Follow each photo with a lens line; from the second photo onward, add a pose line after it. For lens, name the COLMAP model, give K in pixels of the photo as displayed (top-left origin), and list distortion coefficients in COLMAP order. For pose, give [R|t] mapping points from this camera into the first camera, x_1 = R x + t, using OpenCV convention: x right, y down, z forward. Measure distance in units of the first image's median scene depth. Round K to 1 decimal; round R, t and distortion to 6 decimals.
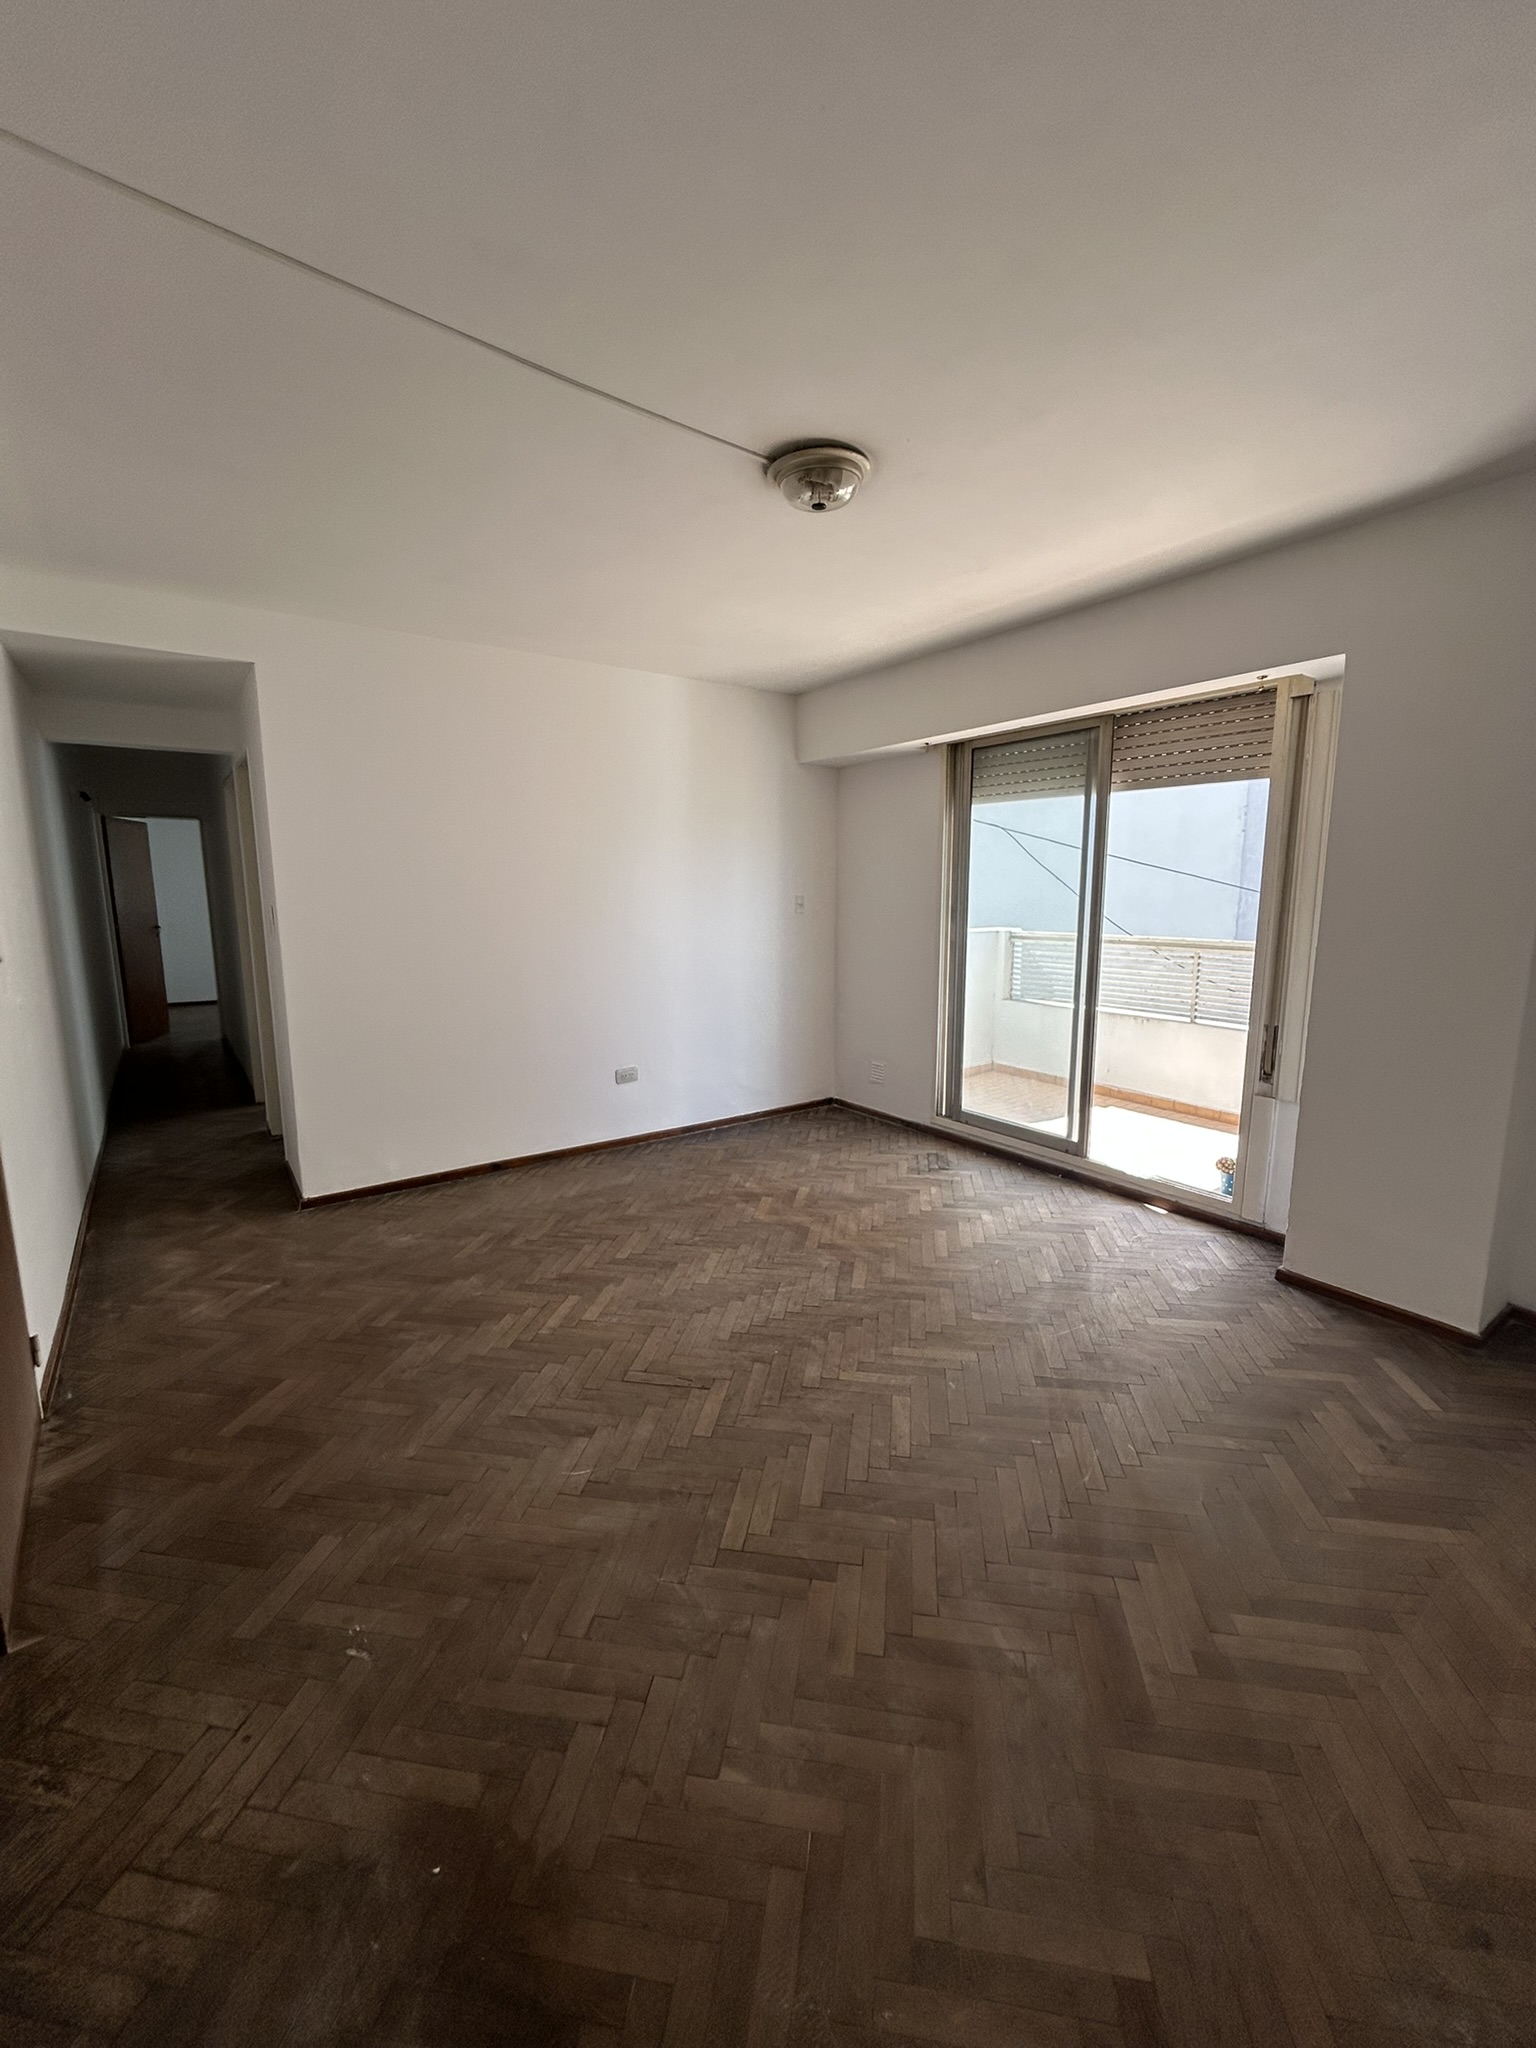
lens RADIAL K [[832.1, 0, 778.4], [0, 832.1, 1019.5], [0, 0, 1]] dist [0.001356, 0.000278]
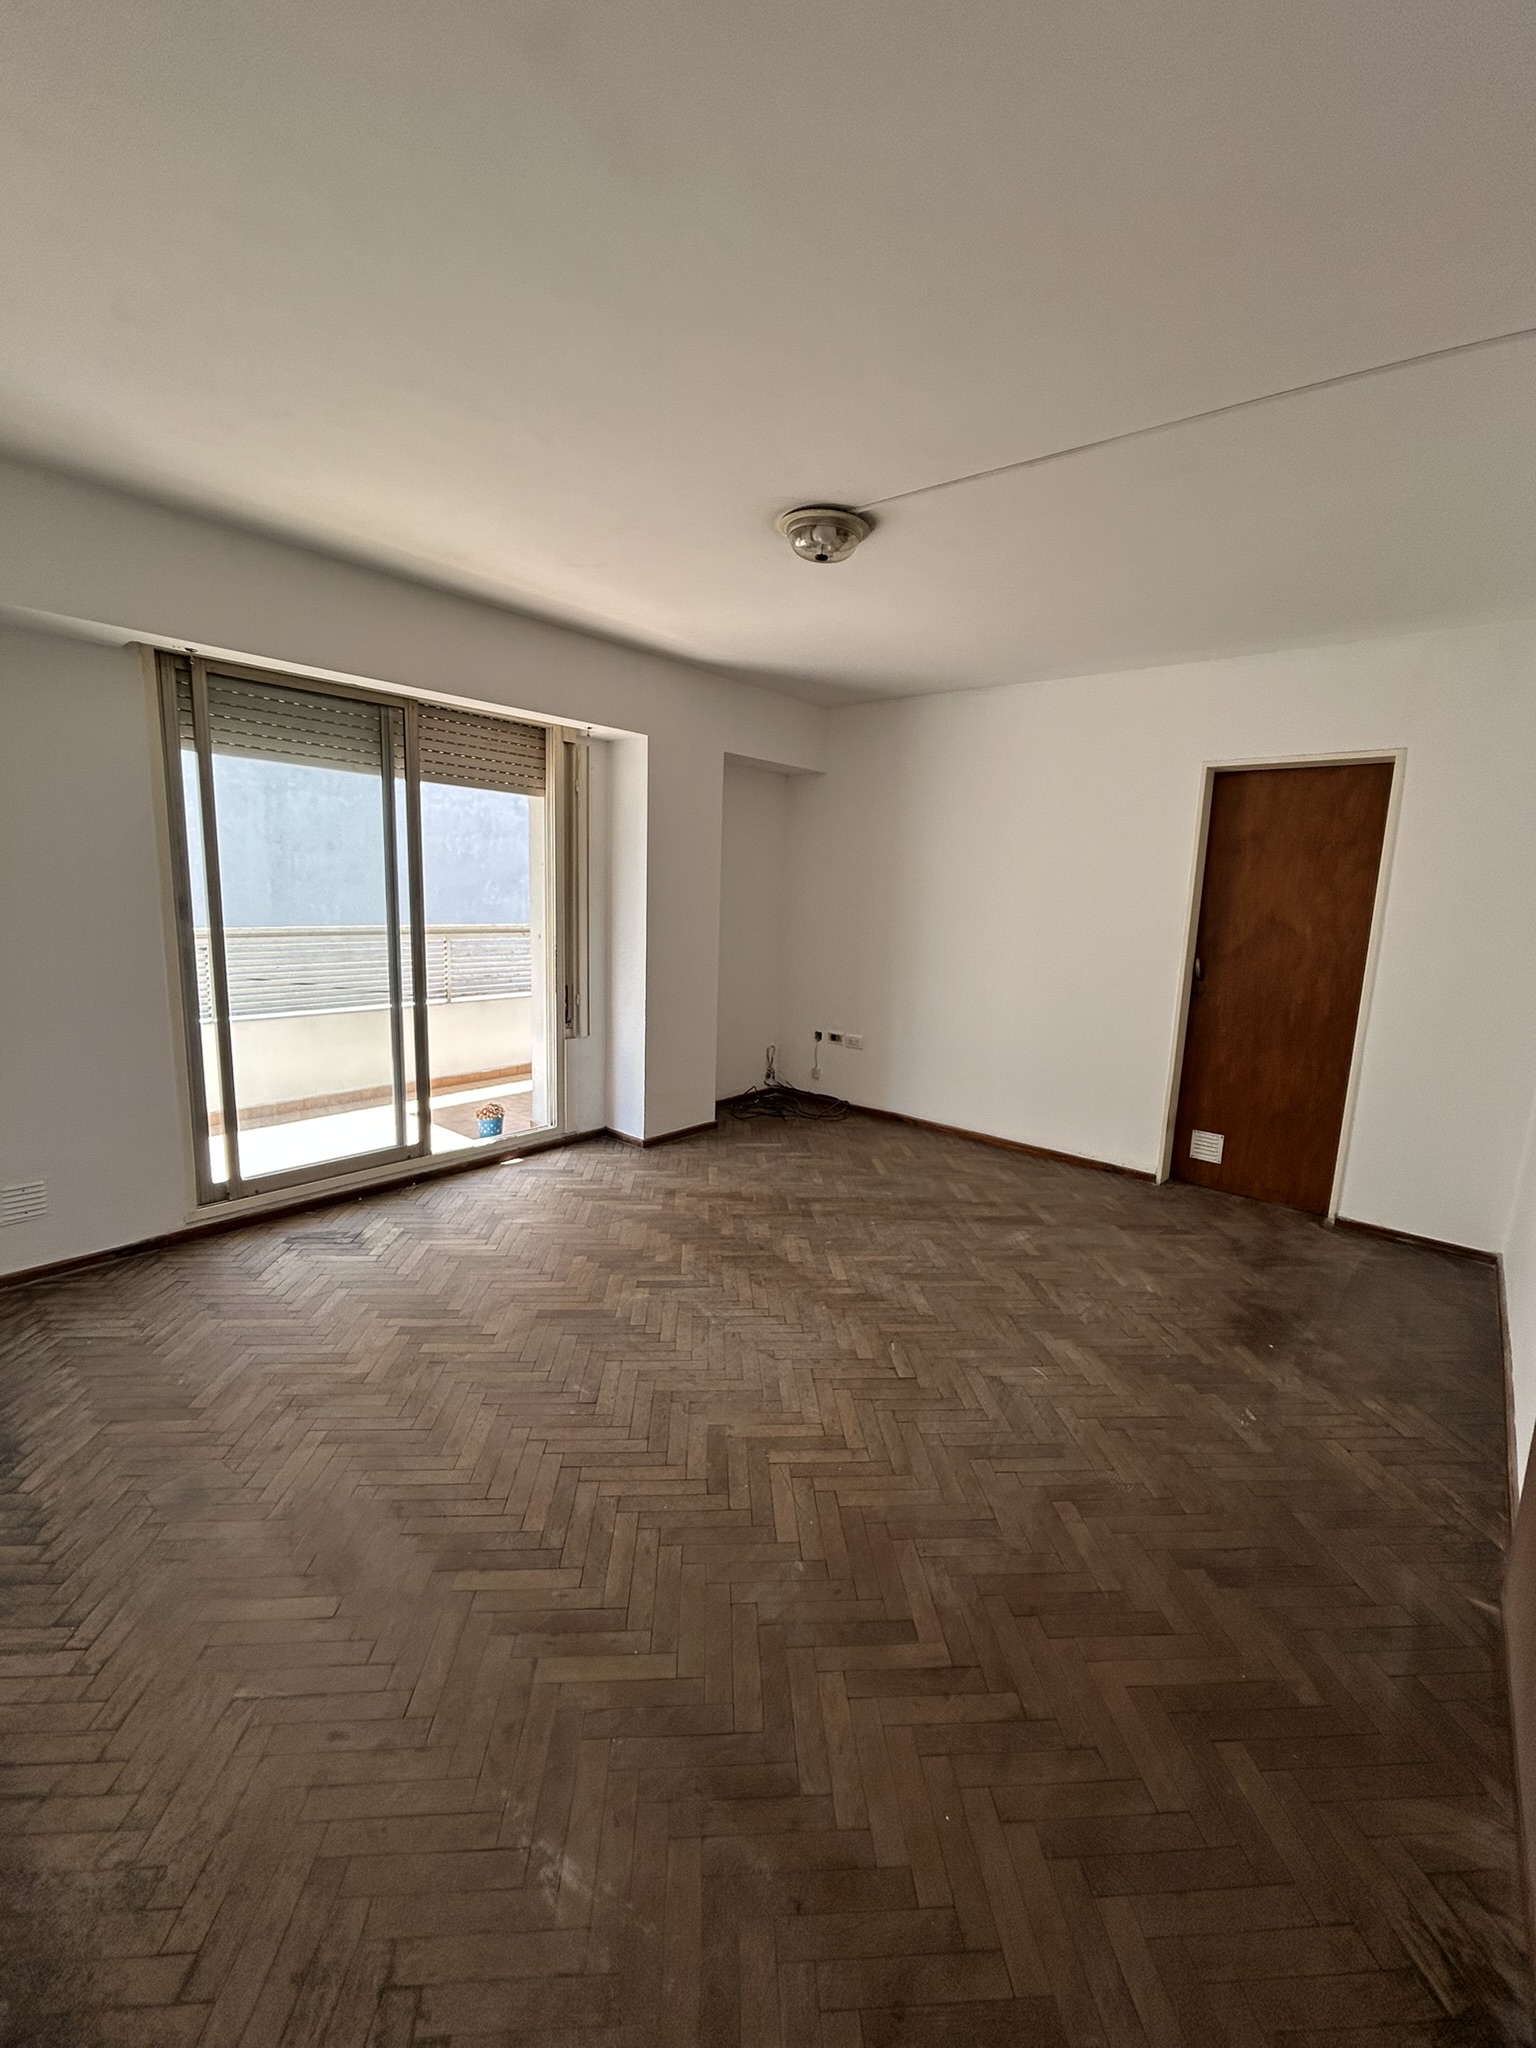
lens RADIAL K [[827.2, 0, 770.5], [0, 827.2, 1019.4], [0, 0, 1]] dist [-0.002246, -0.000162]
pose [[-0.222803, -0.160664, 0.961533, -0.694498], [0.118273, 0.974585, 0.190251, -0.138842], [-0.967662, 0.156112, -0.198138, 0.859550]]
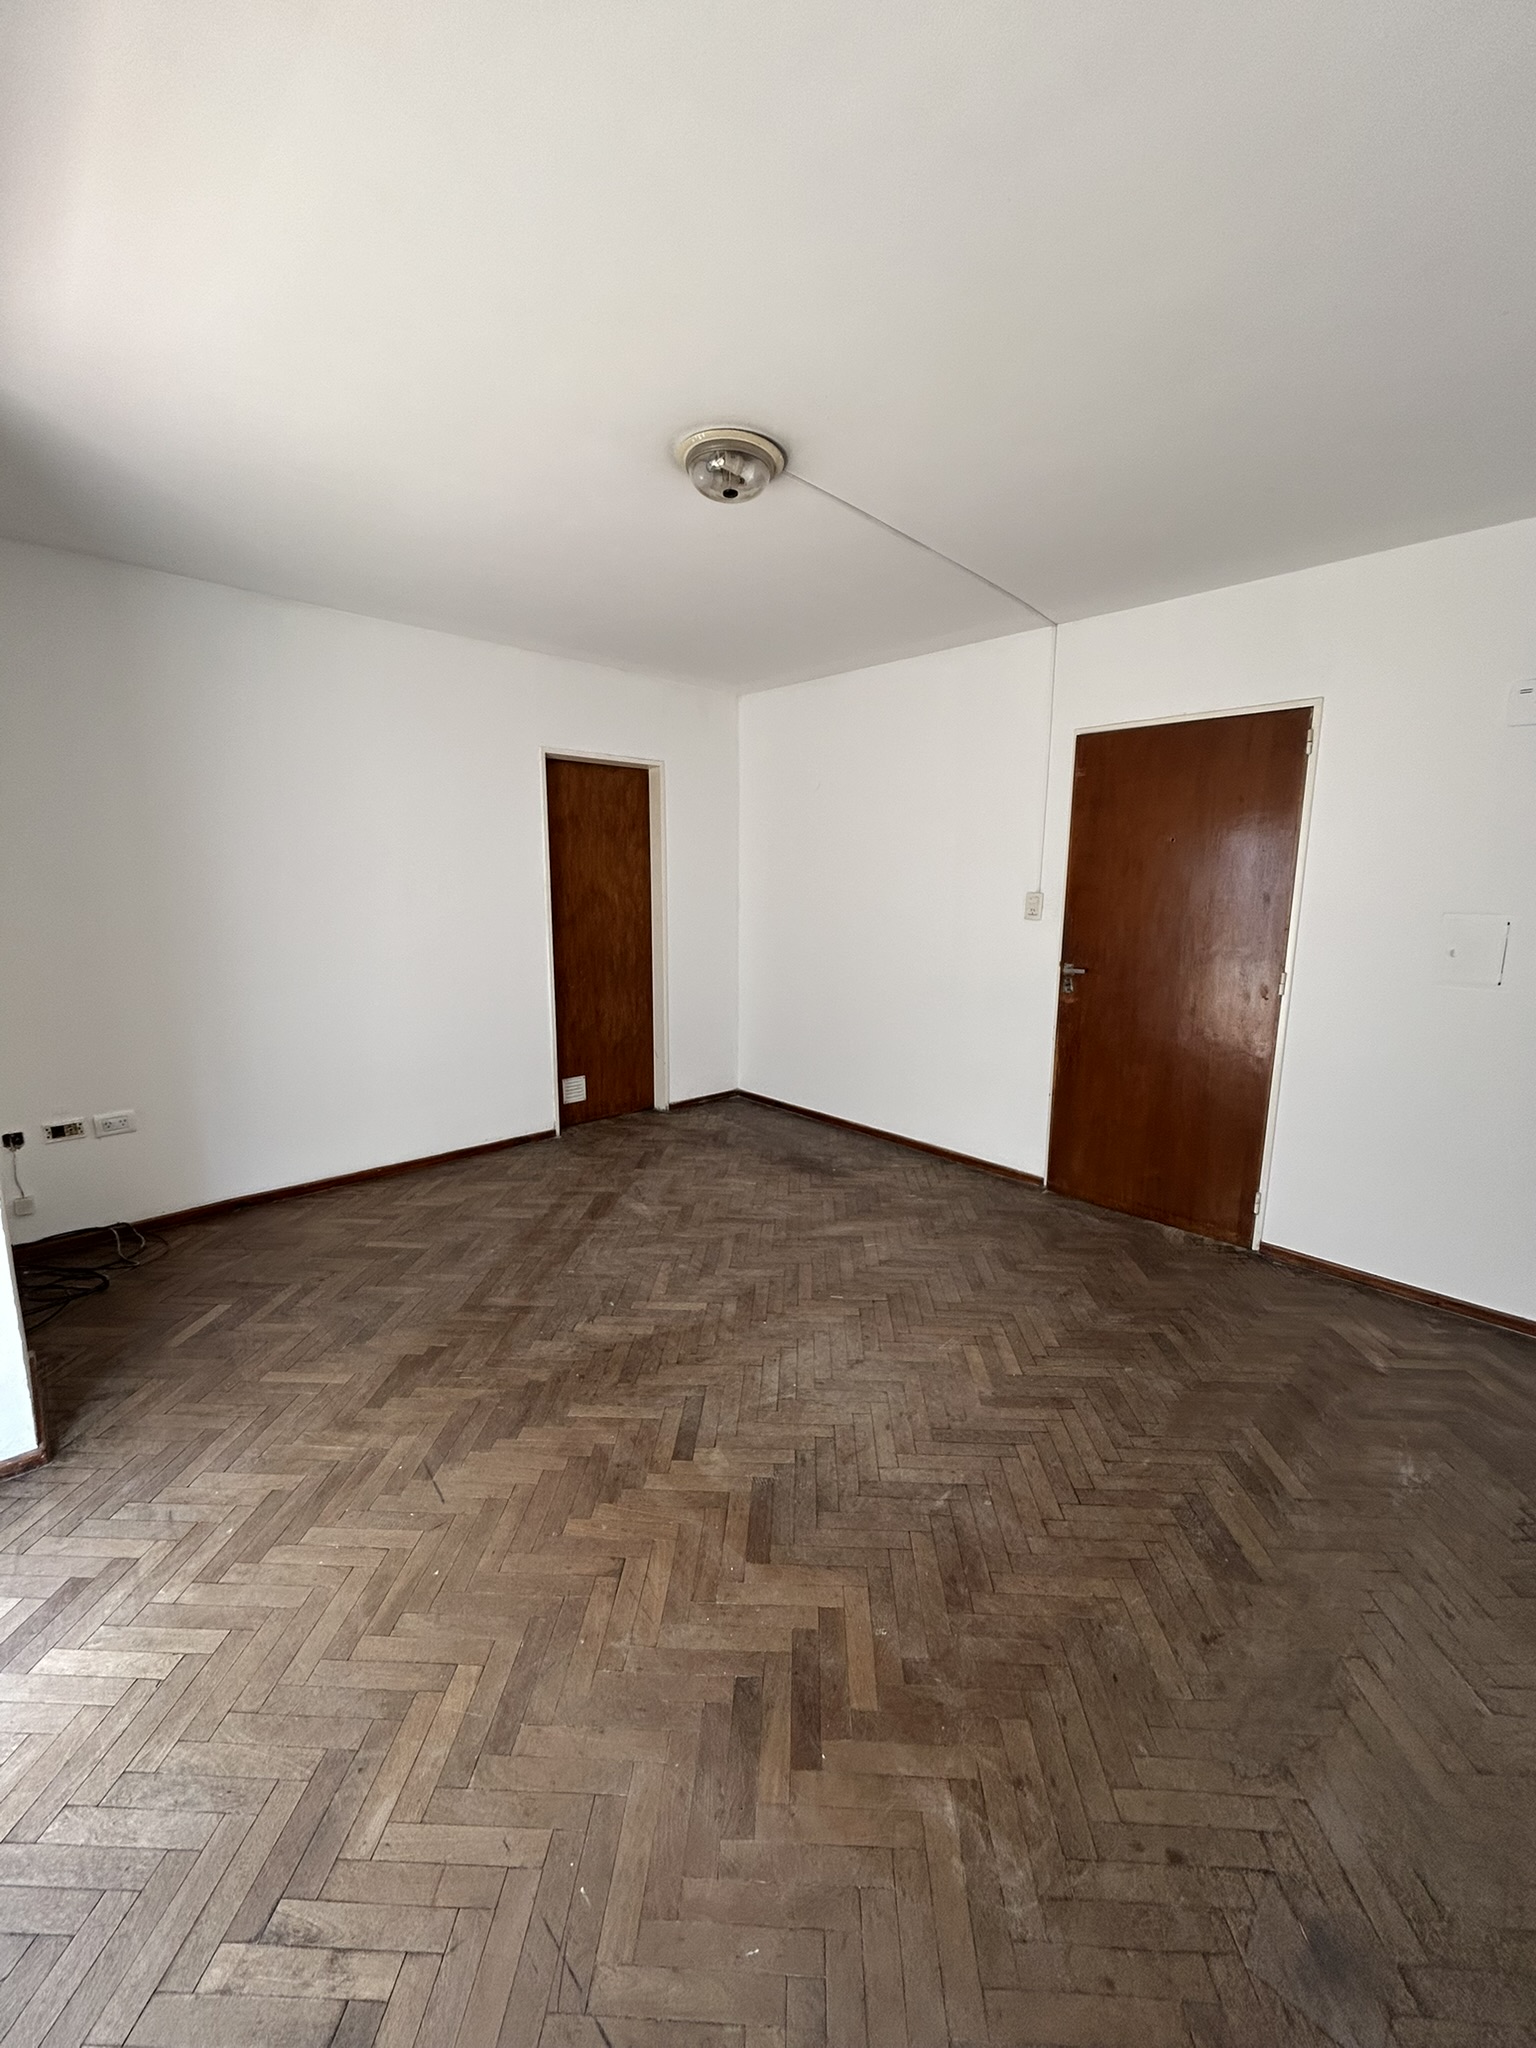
lens RADIAL K [[827.2, 0, 770.5], [0, 827.2, 1019.4], [0, 0, 1]] dist [-0.002246, -0.000162]
pose [[-0.993796, 0.010320, -0.110738, 0.071756], [-0.026075, 0.946316, 0.322191, -0.214745], [0.108118, 0.323080, -0.940176, 1.305616]]
